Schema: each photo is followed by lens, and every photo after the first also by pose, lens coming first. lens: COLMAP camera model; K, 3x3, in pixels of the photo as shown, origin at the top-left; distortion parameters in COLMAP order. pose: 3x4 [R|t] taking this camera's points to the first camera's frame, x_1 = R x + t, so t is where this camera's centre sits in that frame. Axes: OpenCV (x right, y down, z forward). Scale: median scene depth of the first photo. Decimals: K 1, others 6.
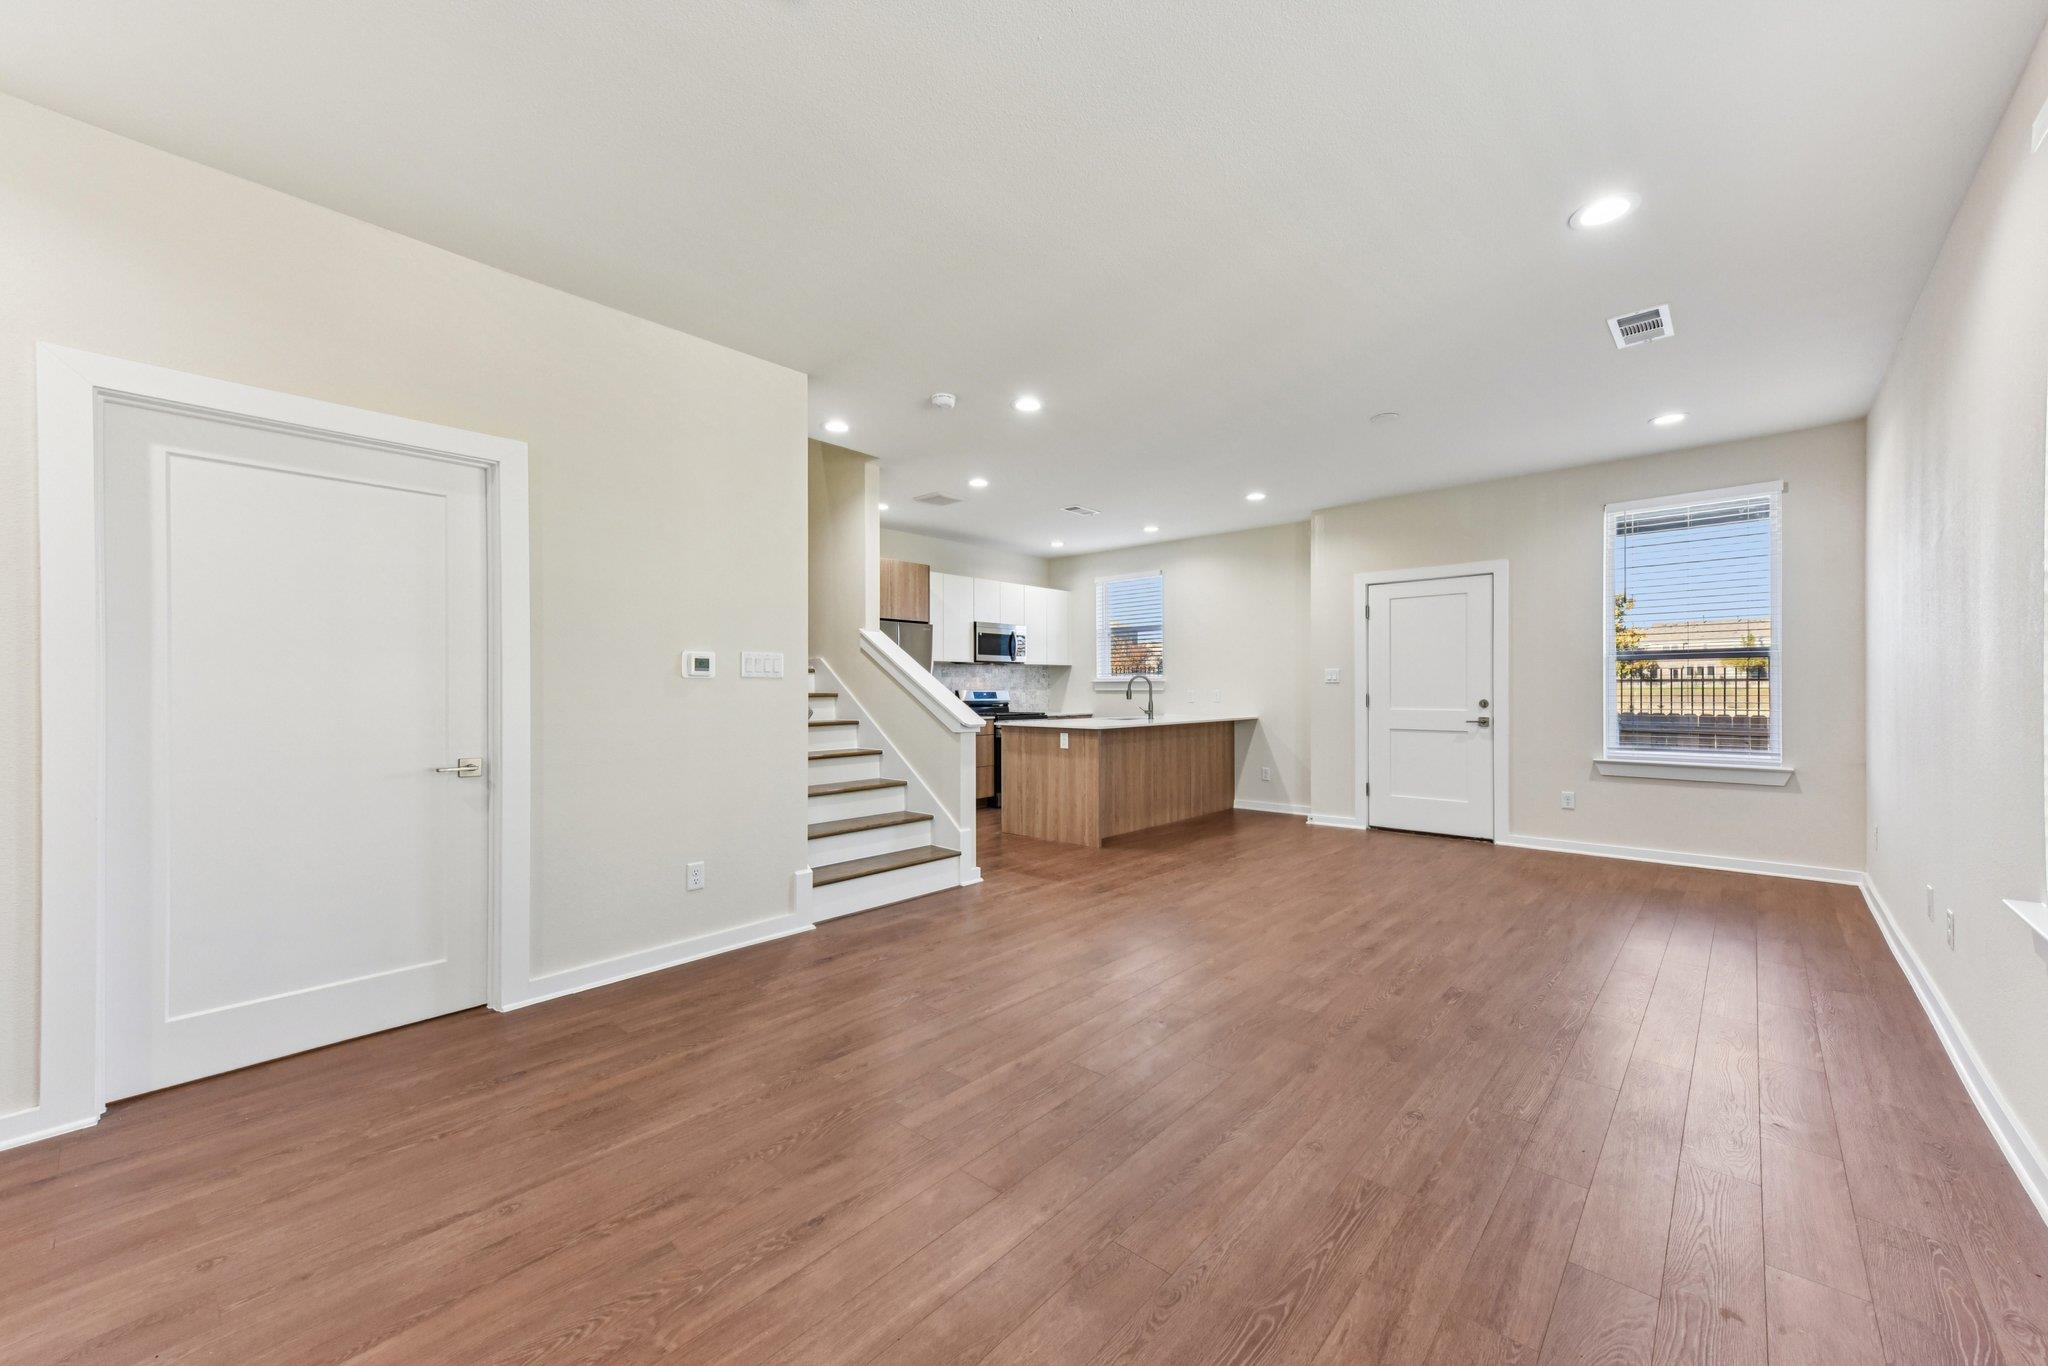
lens RADIAL K [[800.6, 0, 1020.3], [0, 800.6, 680.7], [0, 0, 1]] dist [0.030621, -0.000755]
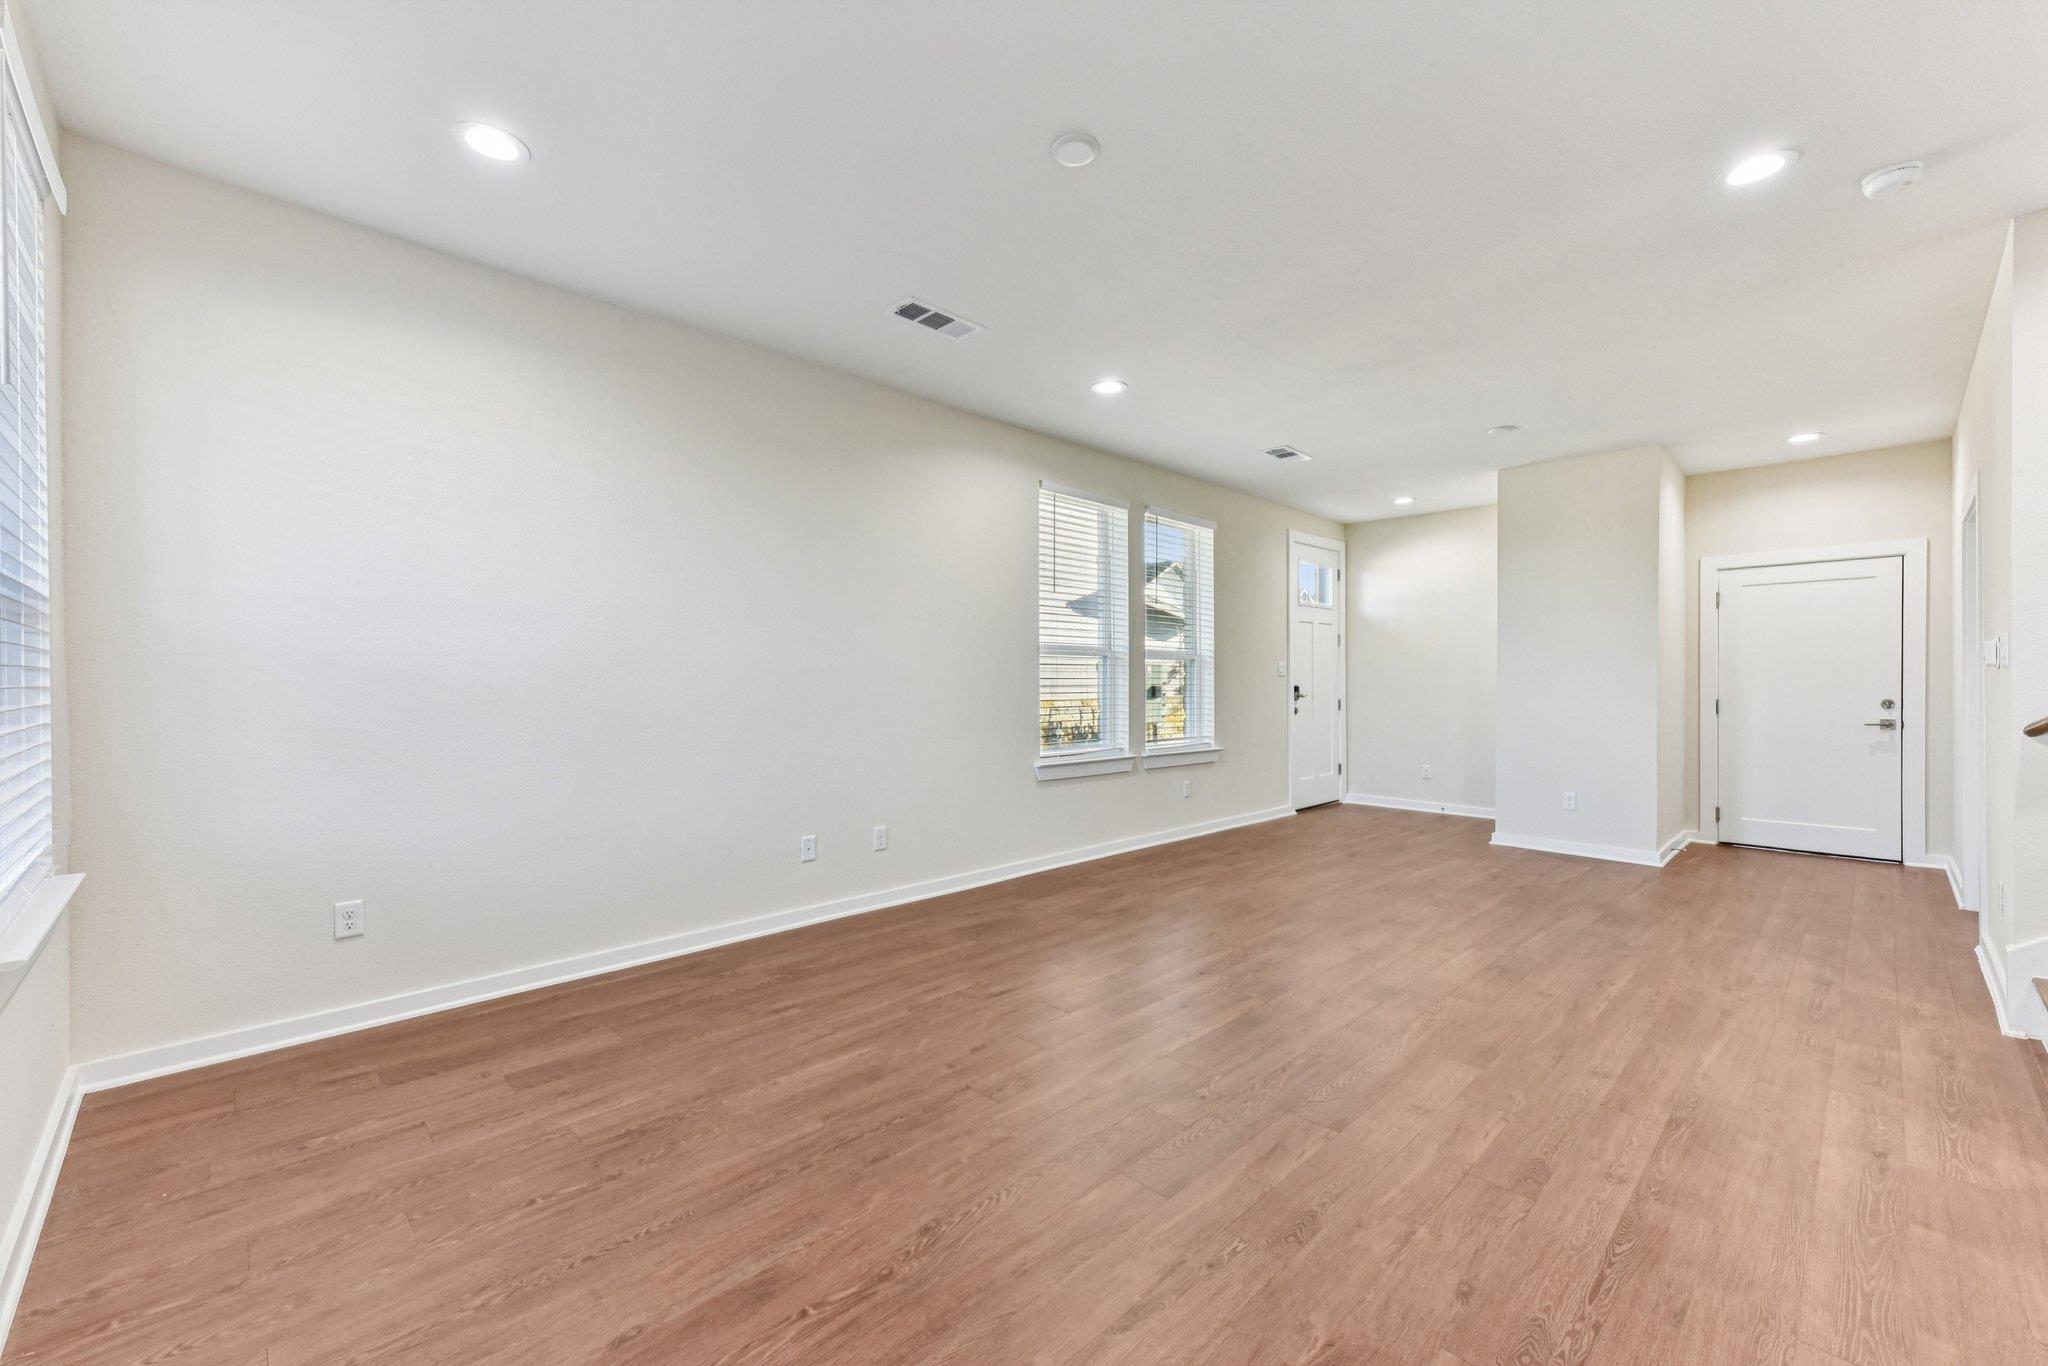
lens RADIAL K [[816.2, 0, 1026.8], [0, 816.2, 681.6], [0, 0, 1]] dist [0.015529, -0.001668]
pose [[-0.997922, 0.005291, 0.064215, 0.426992], [0.004363, 0.999884, -0.014577, 0.014754], [-0.064284, -0.014267, -0.997830, 1.448246]]
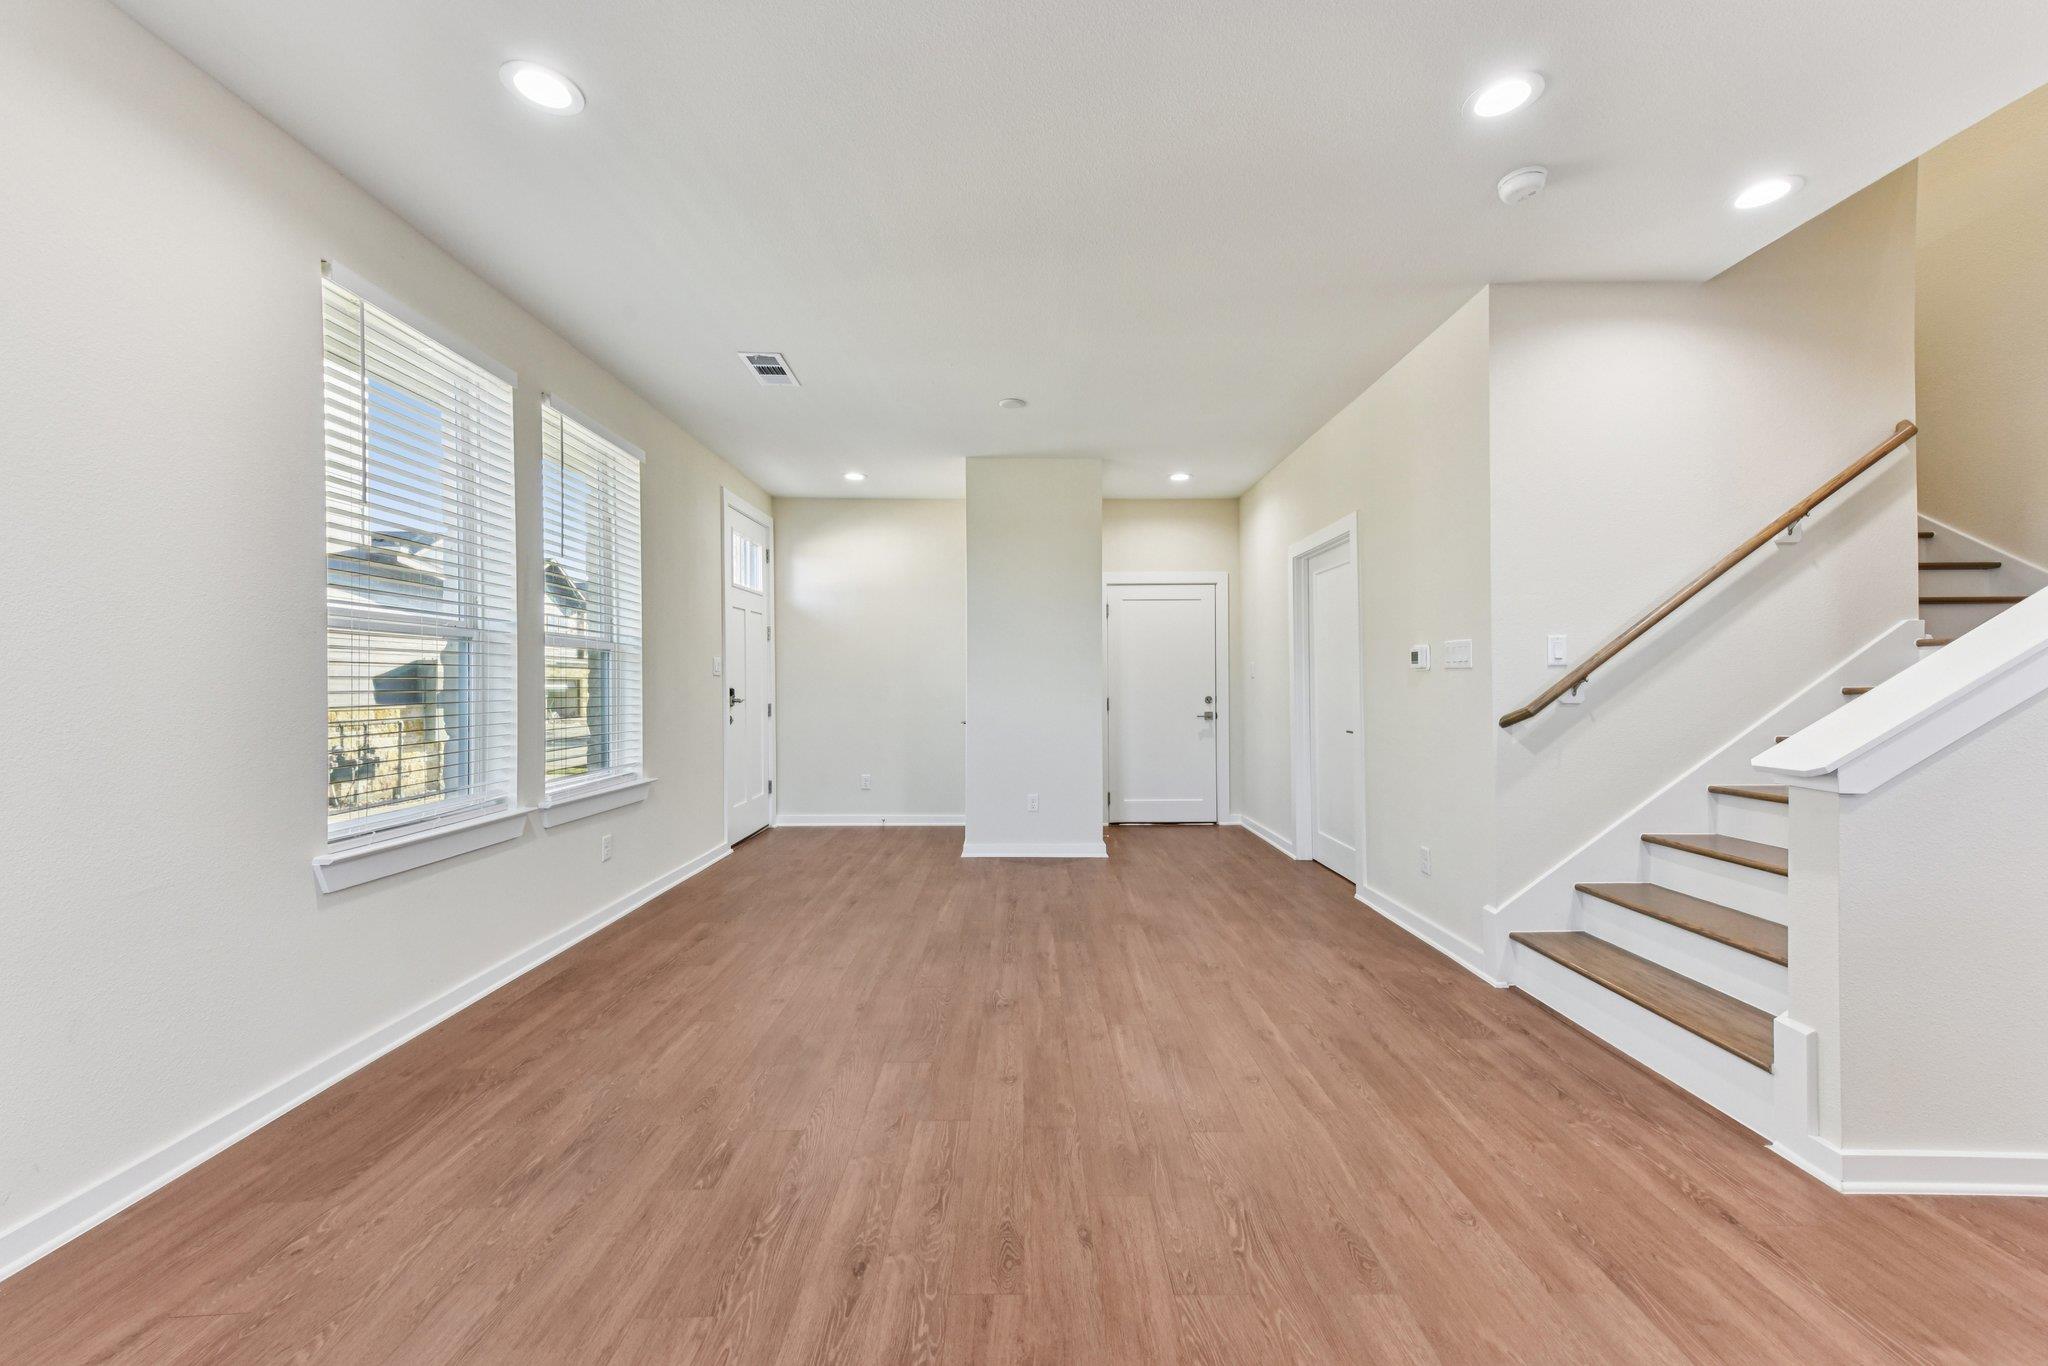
lens RADIAL K [[800.6, 0, 1031.7], [0, 800.6, 681.0], [0, 0, 1]] dist [0.030621, -0.000755]
pose [[-0.733525, 0.005275, -0.679642, 0.502751], [0.015173, 0.999848, -0.008616, 0.008627], [0.679493, -0.016632, -0.733493, 1.054407]]
